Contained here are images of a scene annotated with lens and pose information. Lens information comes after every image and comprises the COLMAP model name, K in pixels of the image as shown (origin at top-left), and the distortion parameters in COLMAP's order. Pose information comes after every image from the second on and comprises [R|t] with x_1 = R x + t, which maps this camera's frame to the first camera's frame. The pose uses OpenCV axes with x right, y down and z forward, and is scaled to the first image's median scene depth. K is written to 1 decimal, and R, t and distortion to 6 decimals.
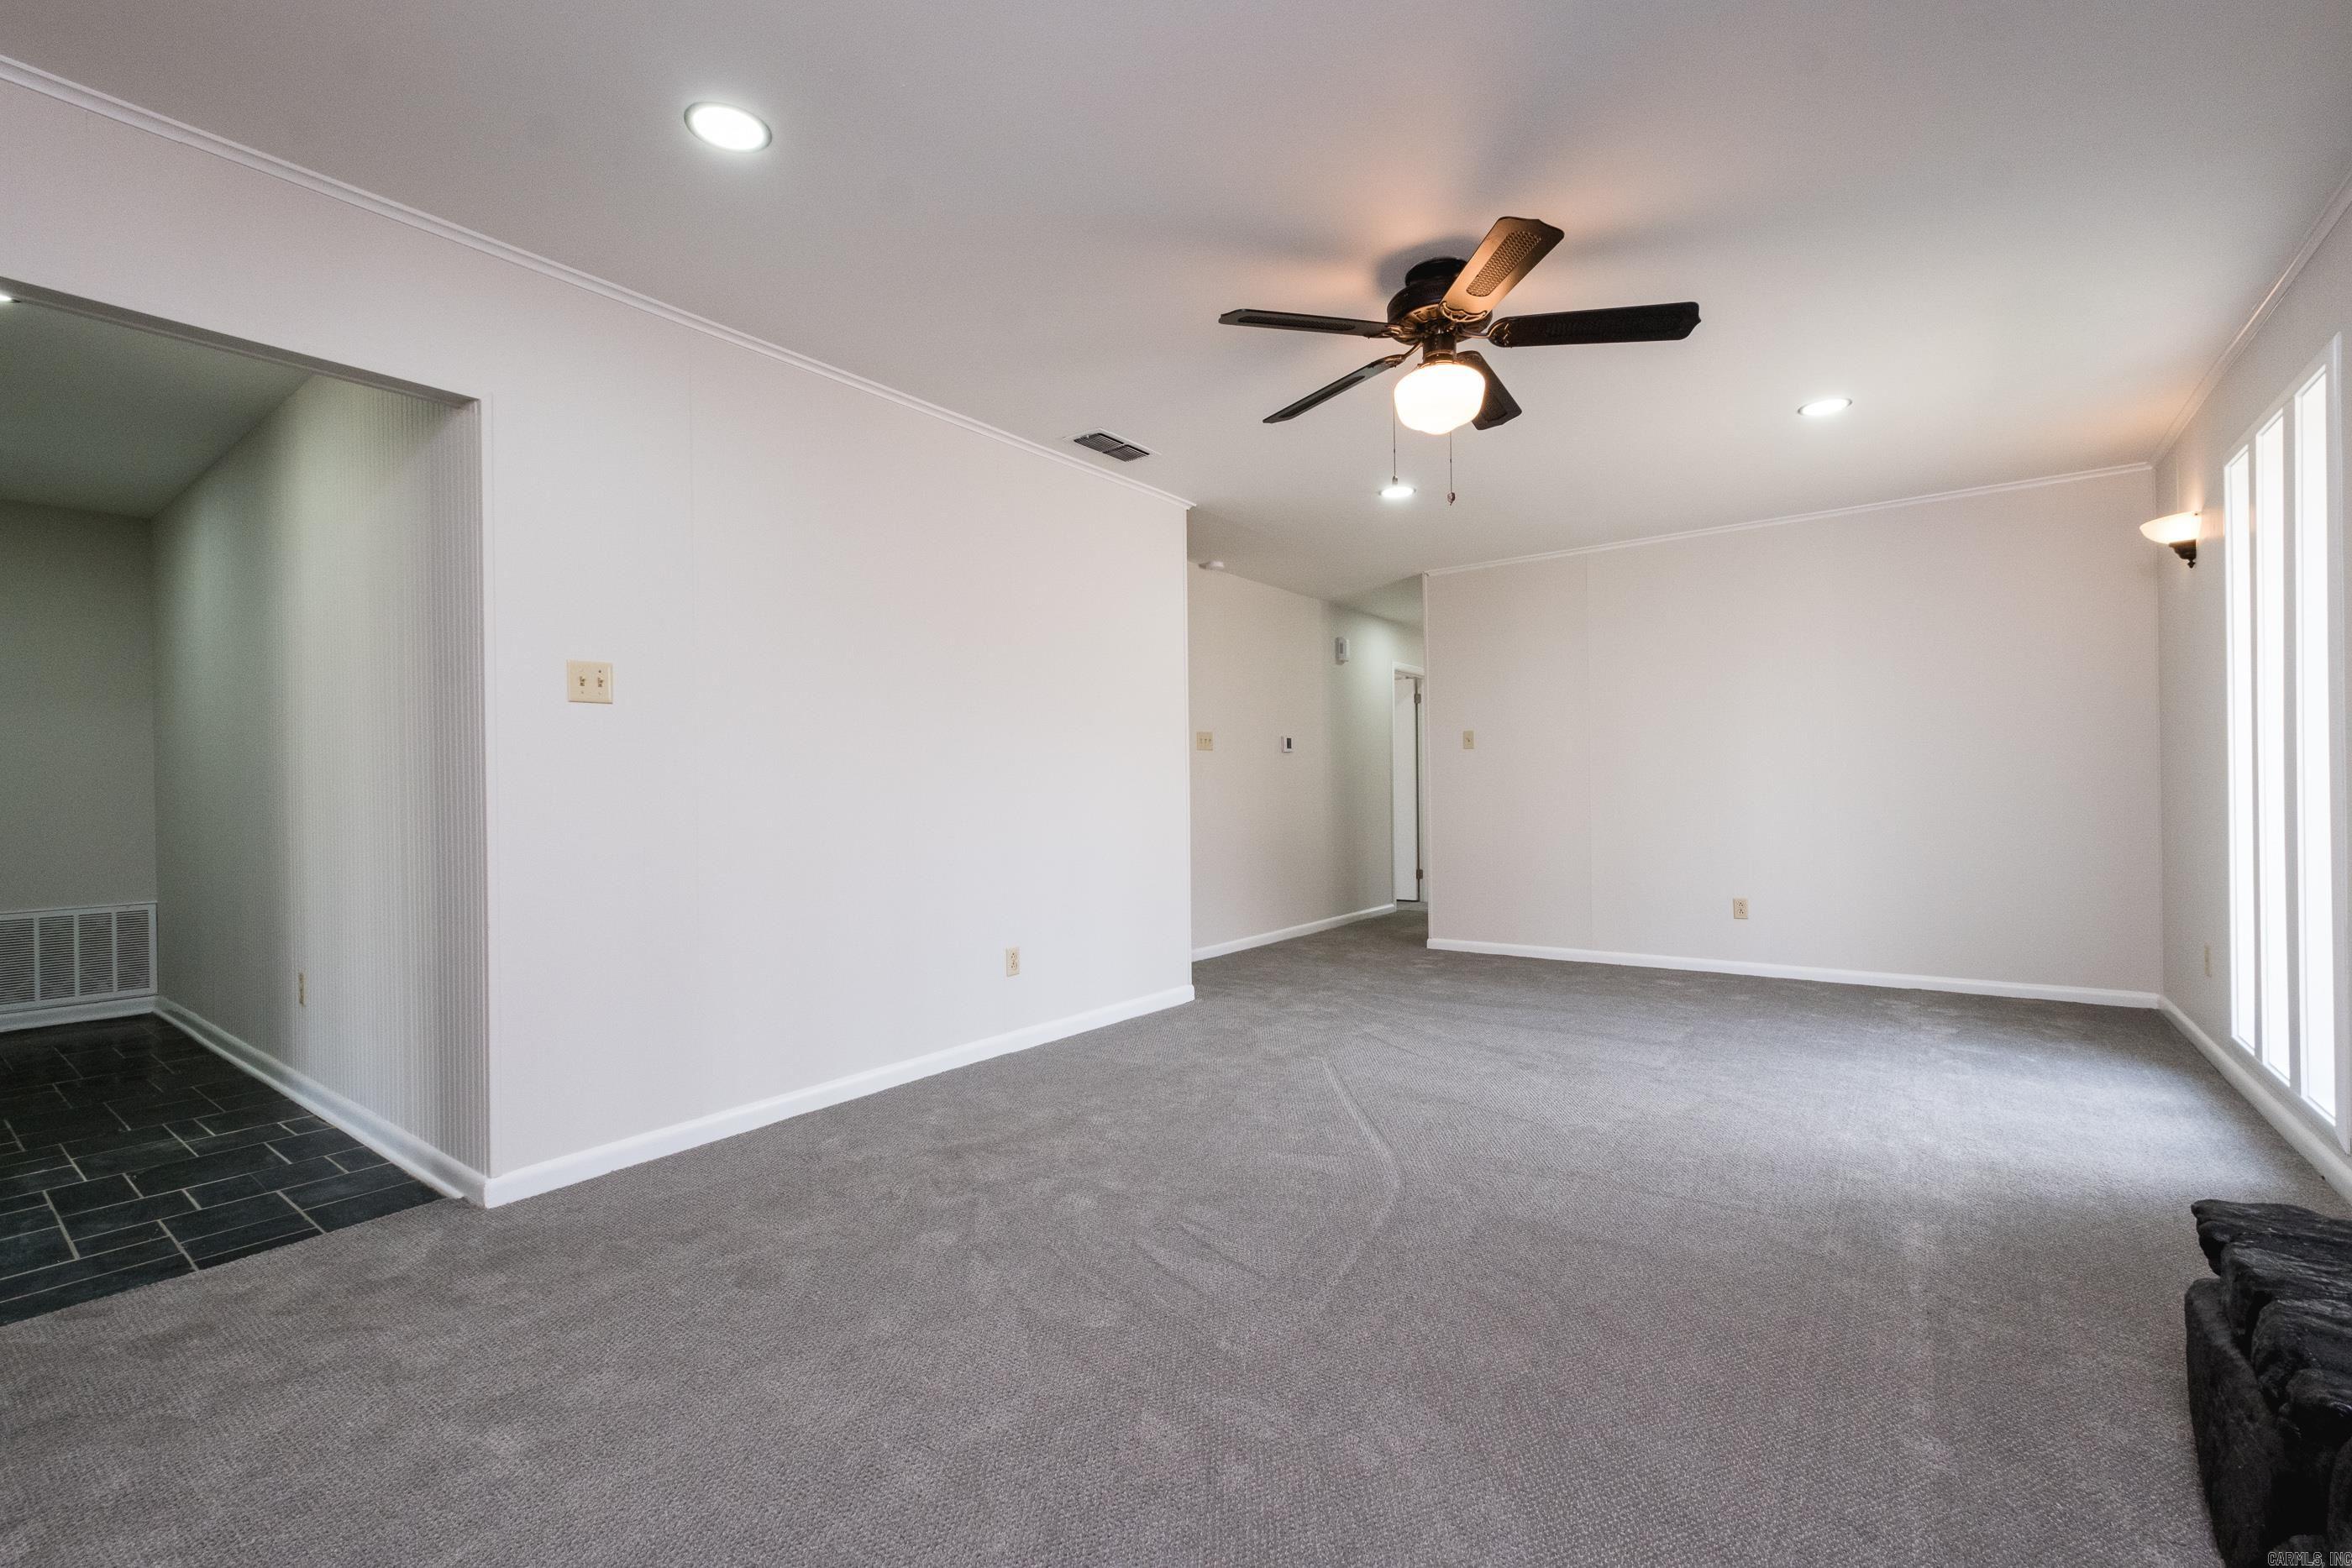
lens RADIAL K [[1018.0, 0, 1175.5], [0, 1018.0, 788.1], [0, 0, 1]] dist [-0.000676, -0.000540]
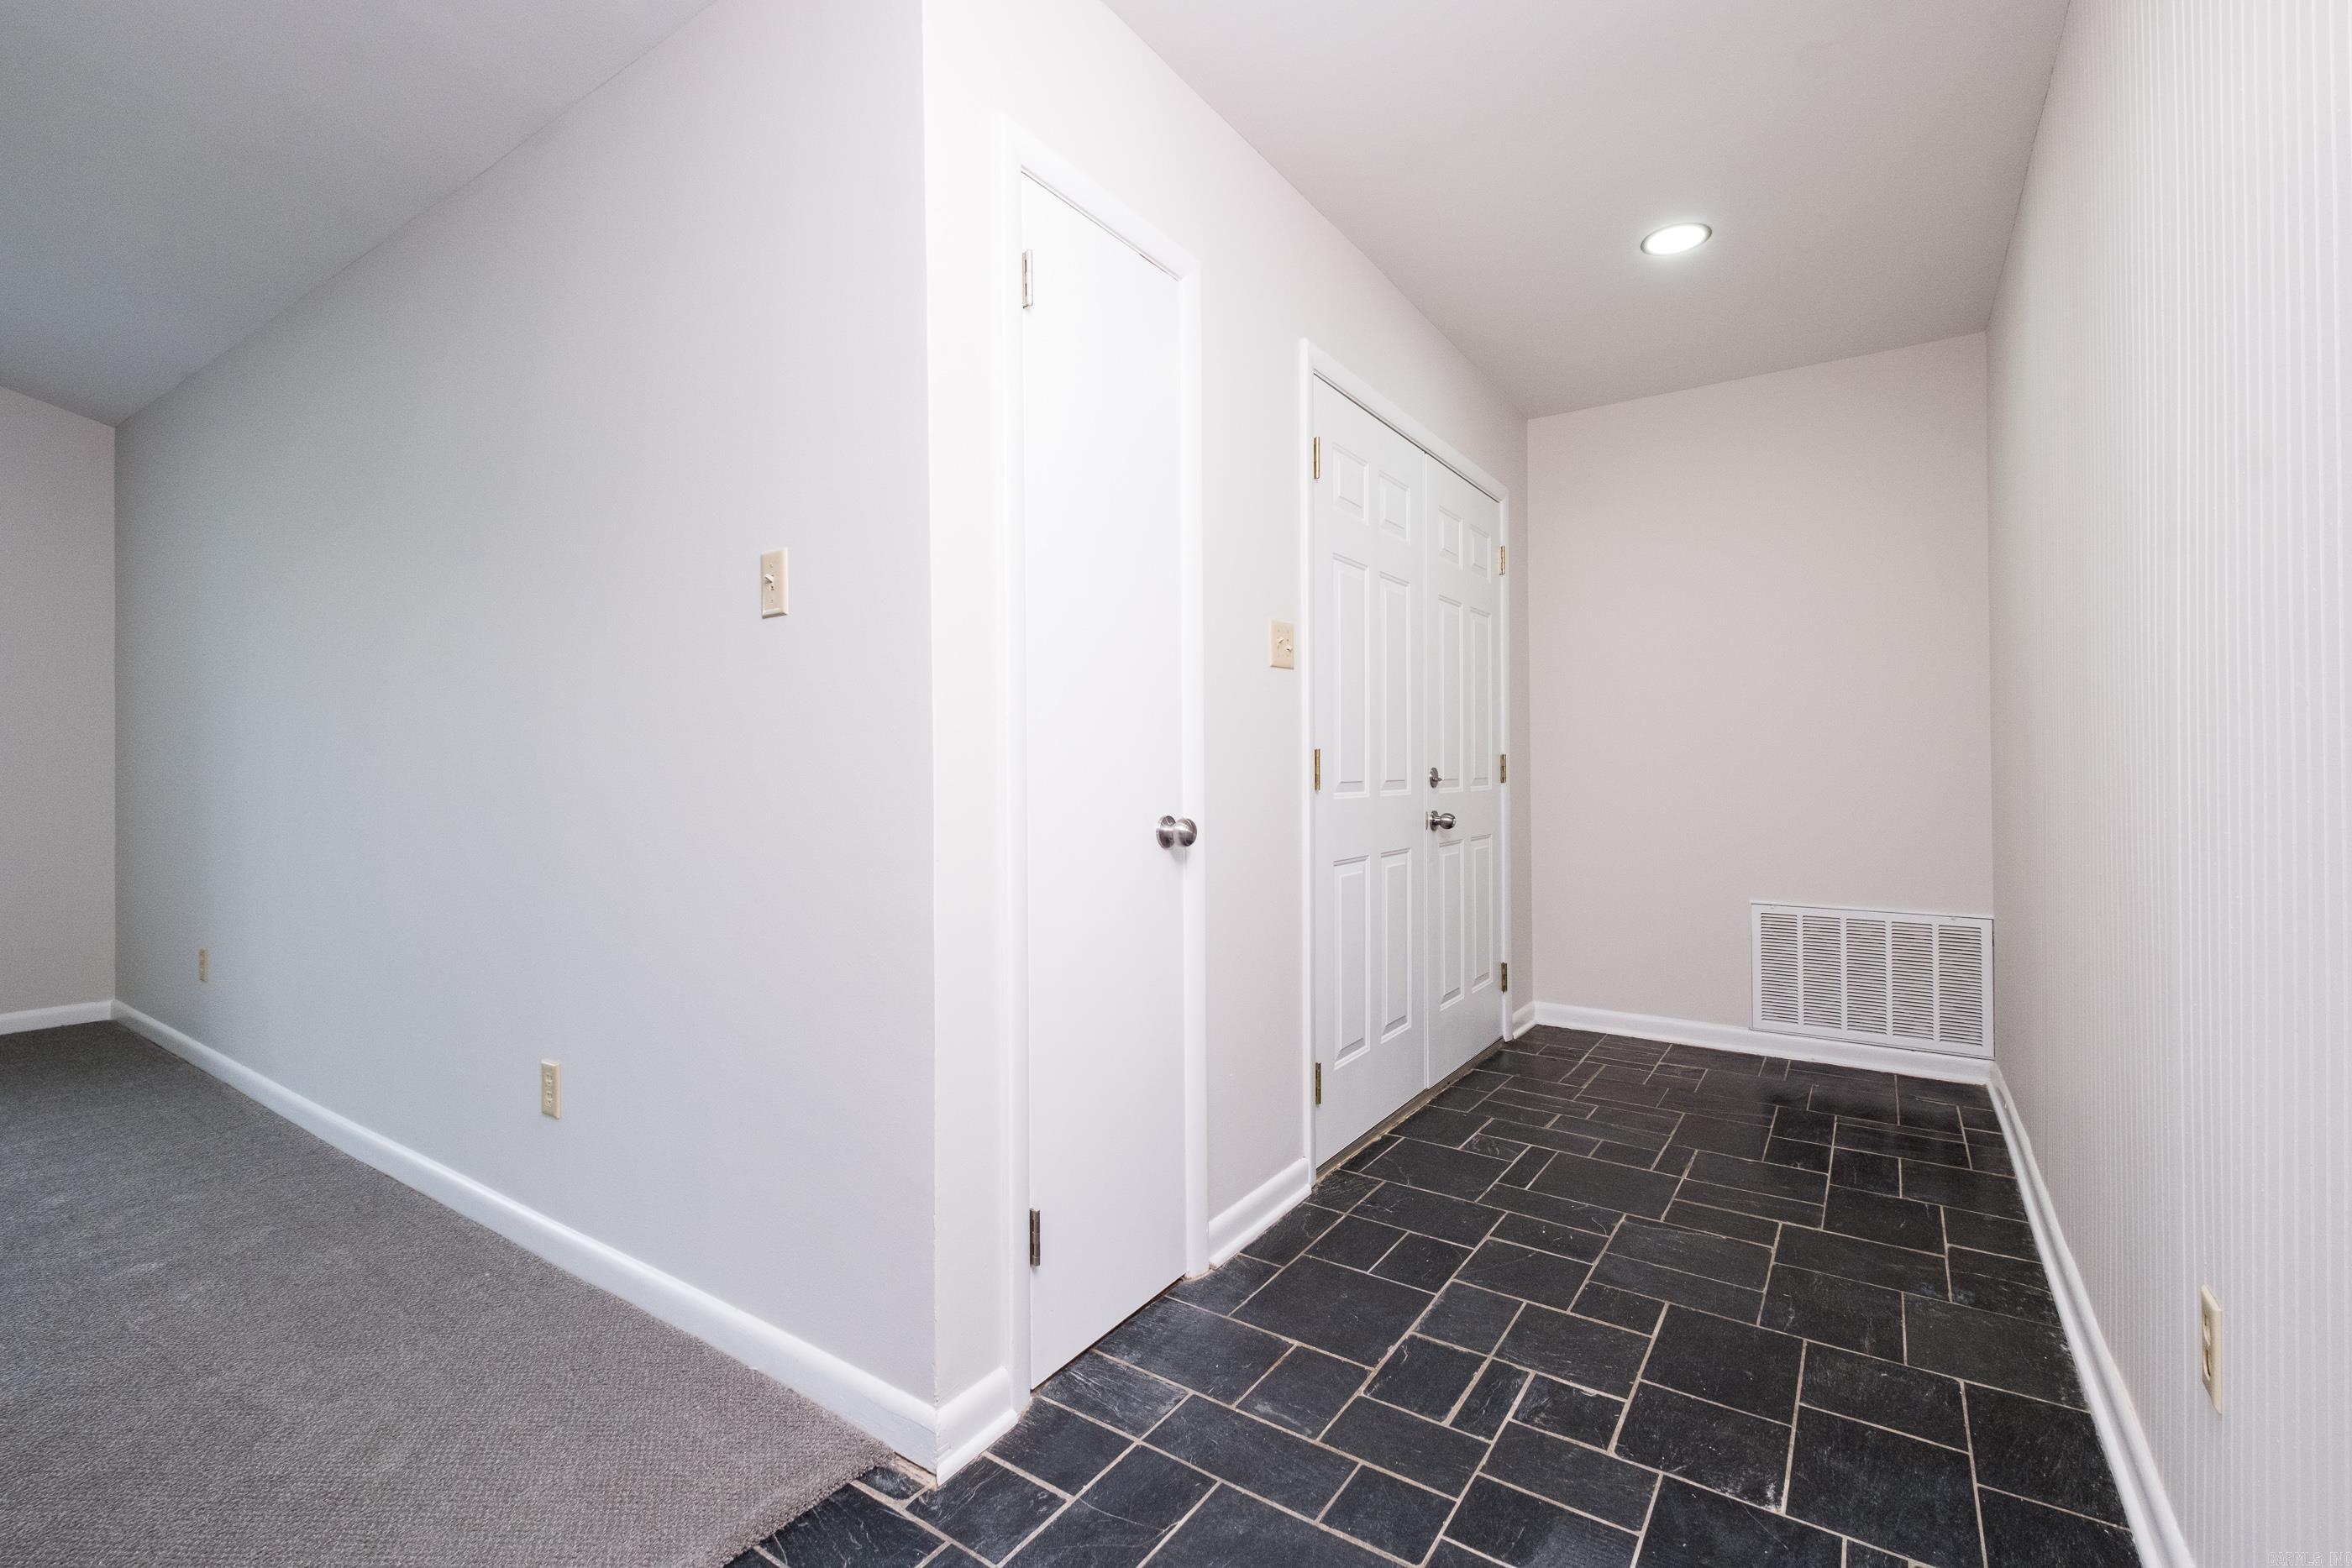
lens RADIAL K [[1018.0, 0, 1178.6], [0, 1018.0, 775.4], [0, 0, 1]] dist [-0.000676, -0.000540]
pose [[0.044510, 0.016847, -0.998867, -0.396145], [0.000594, 0.999857, 0.016890, 0.012366], [0.999009, -0.001345, 0.044494, 0.470285]]
